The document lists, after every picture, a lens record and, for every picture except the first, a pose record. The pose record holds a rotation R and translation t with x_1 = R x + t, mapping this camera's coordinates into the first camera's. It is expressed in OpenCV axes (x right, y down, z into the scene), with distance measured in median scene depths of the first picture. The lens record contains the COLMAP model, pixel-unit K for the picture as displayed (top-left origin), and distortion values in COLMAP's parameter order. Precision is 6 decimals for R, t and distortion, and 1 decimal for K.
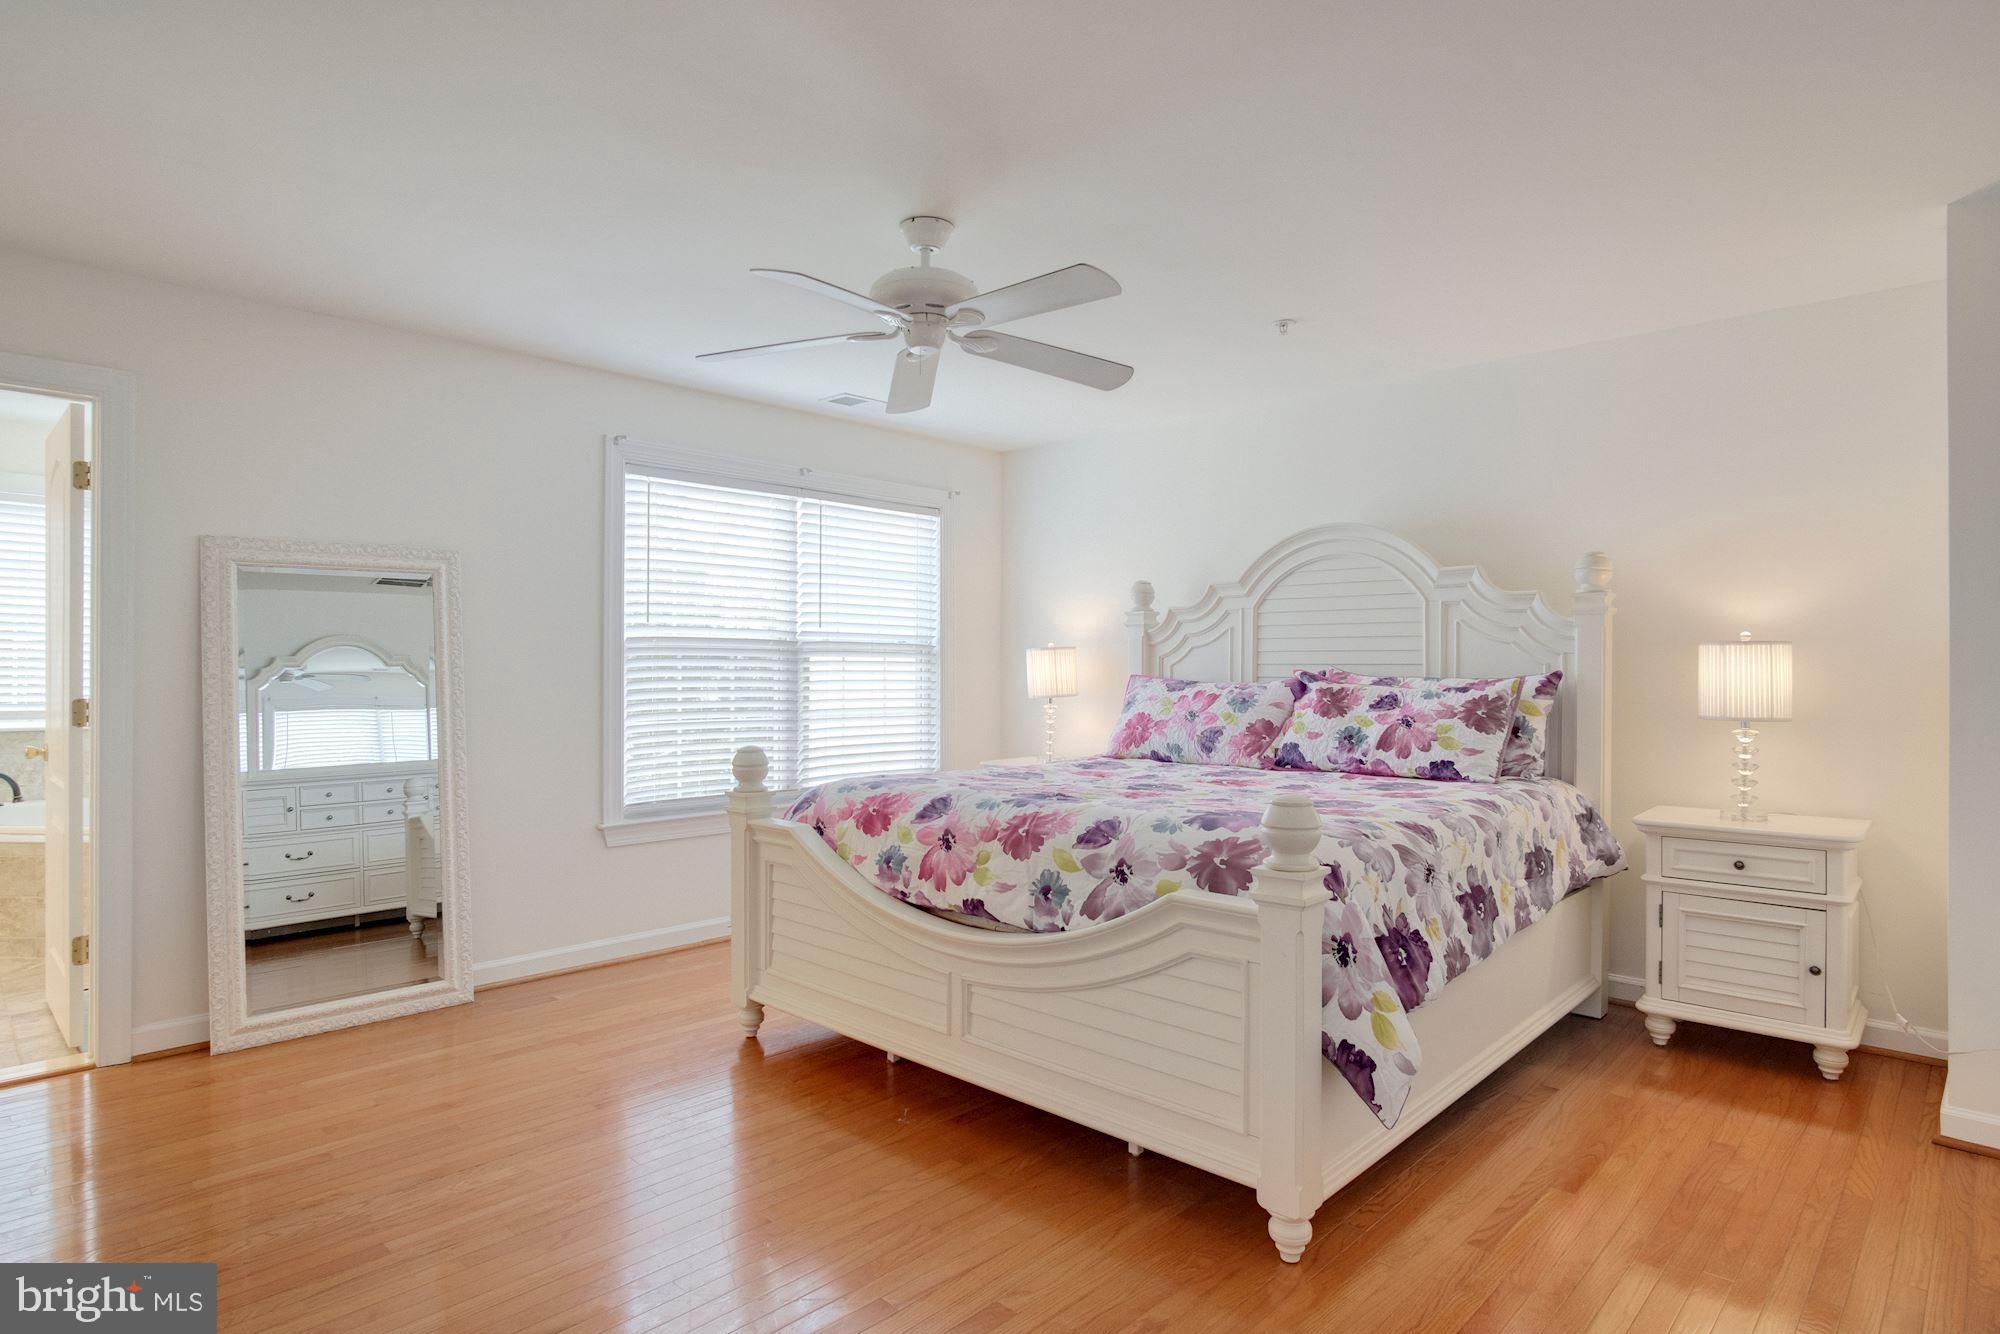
lens RADIAL K [[1070.1, 0, 1000.7], [0, 1070.1, 667.6], [0, 0, 1]] dist [-0.058359, 0.000730]
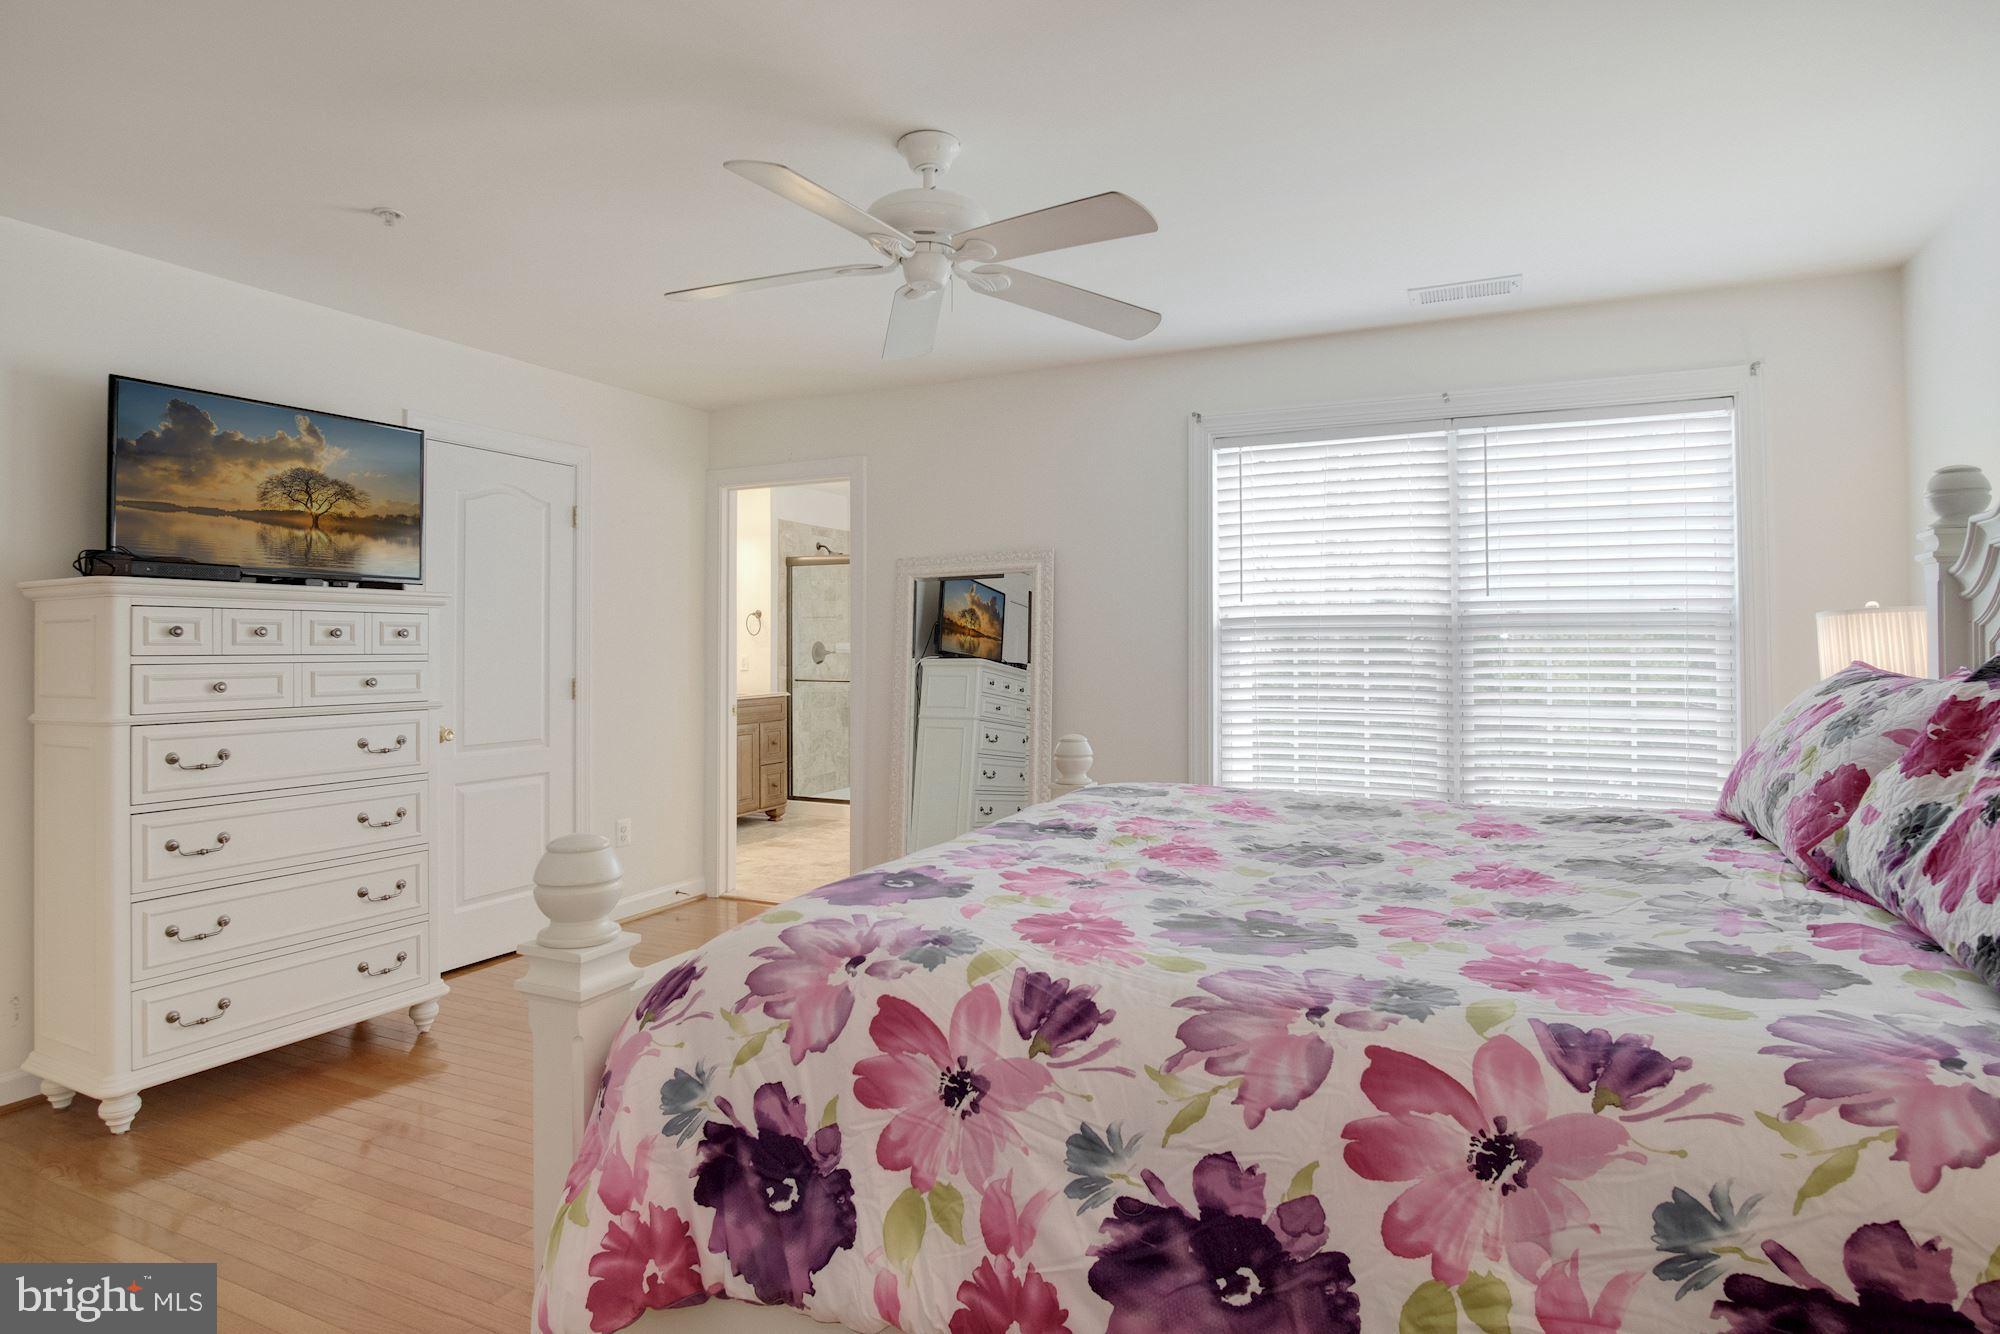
lens RADIAL K [[1087.4, 0, 1031.5], [0, 1087.4, 638.1], [0, 0, 1]] dist [-0.027864, 0.000602]
pose [[0.331541, -0.012623, -0.943356, 0.543960], [0.006124, 0.999918, -0.011228, -0.001455], [0.943421, -0.002054, 0.331592, 0.539522]]
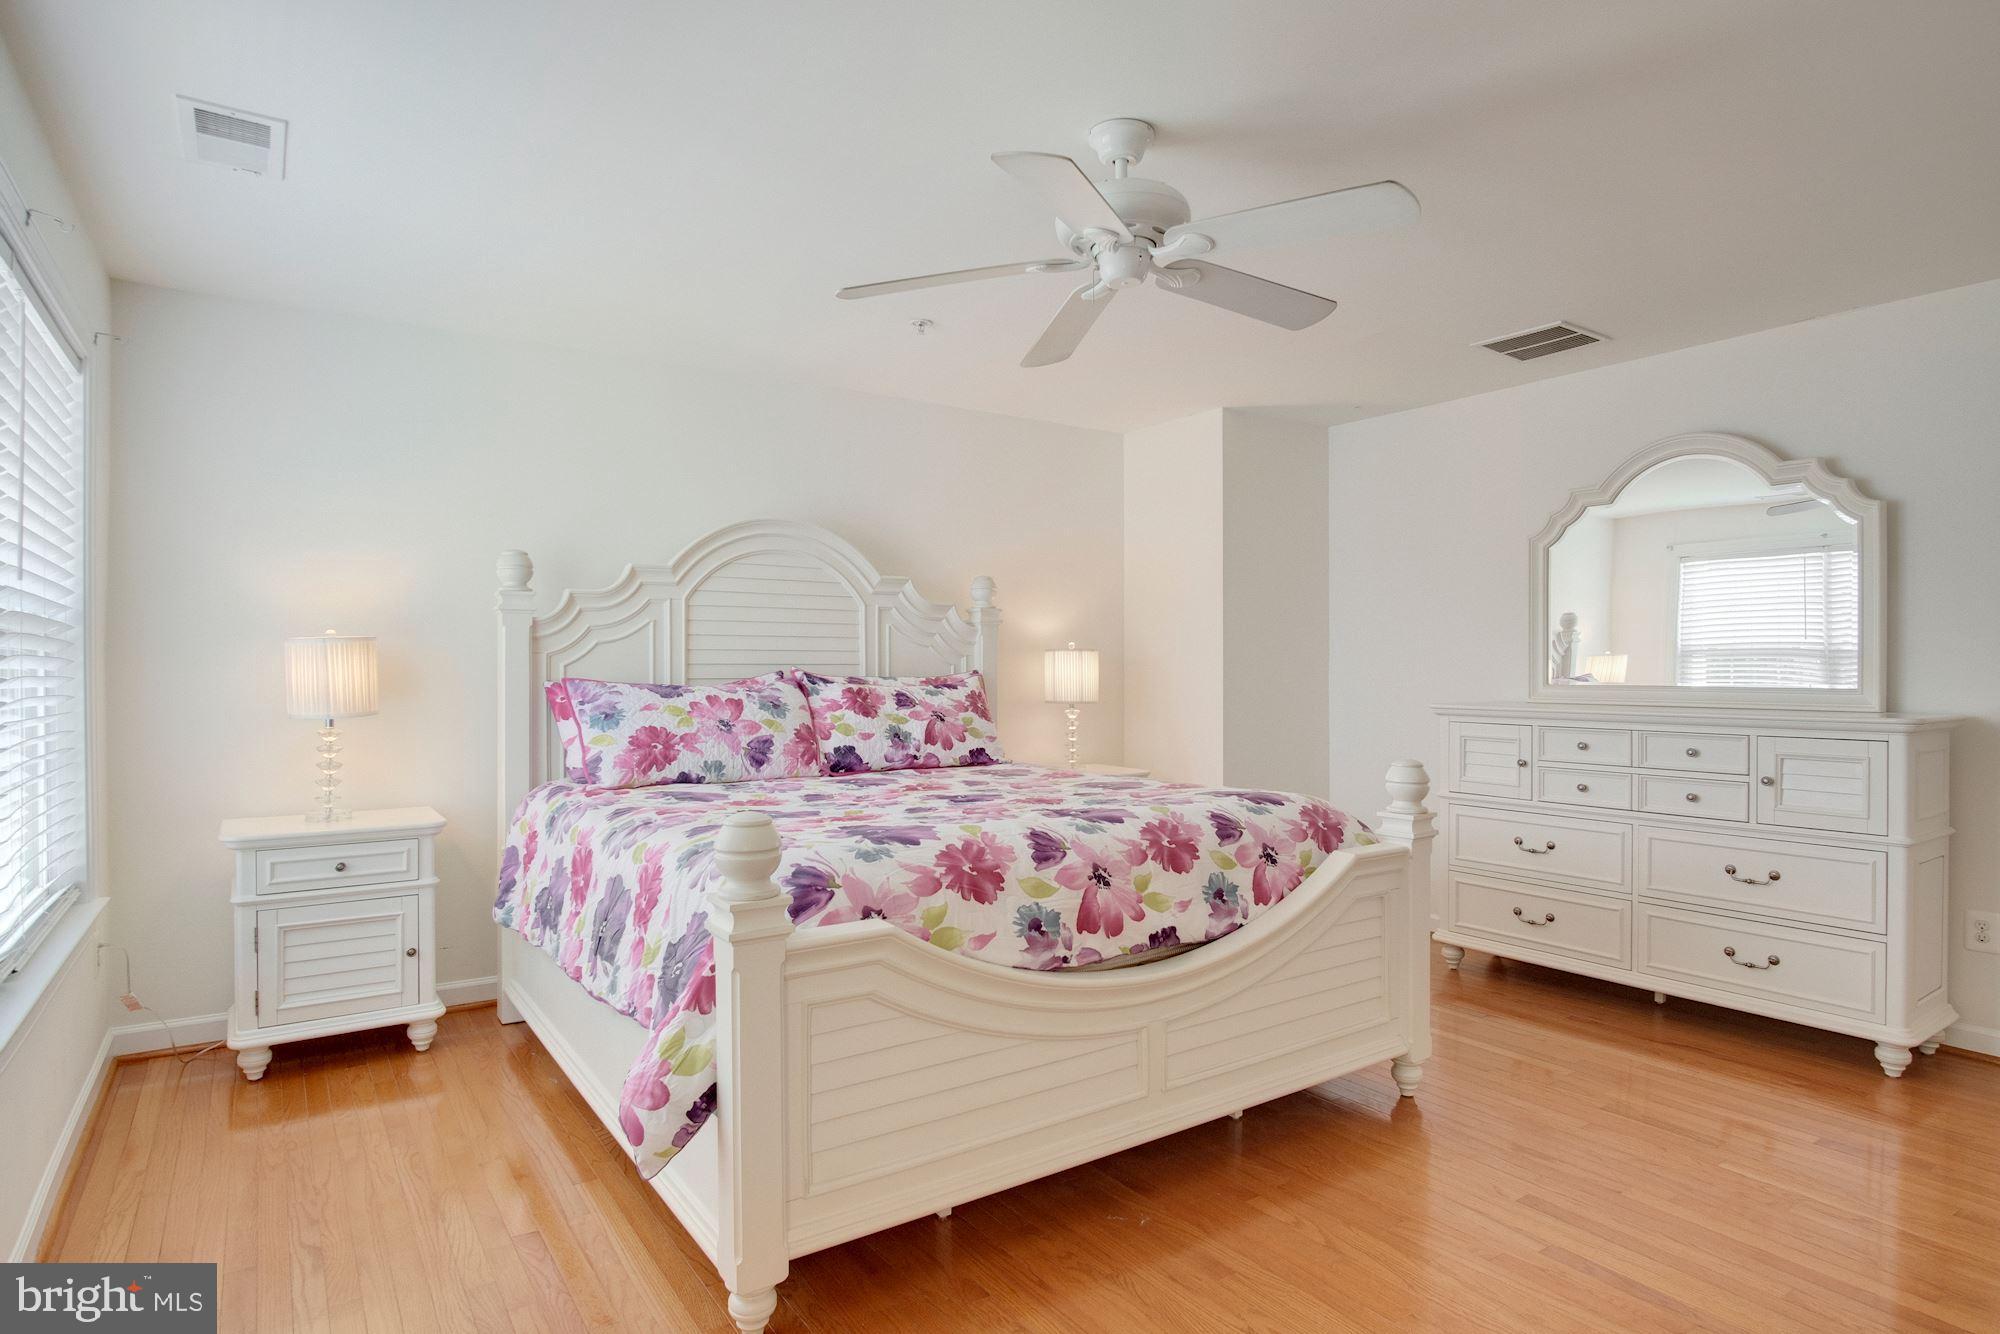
lens RADIAL K [[1073.8, 0, 1001.7], [0, 1073.8, 661.0], [0, 0, 1]] dist [-0.000058, -0.001028]
pose [[0.215188, 0.003668, 0.976566, -0.622295], [0.002049, 0.999989, -0.004208, -0.001618], [-0.976571, 0.002907, 0.215178, 0.629614]]
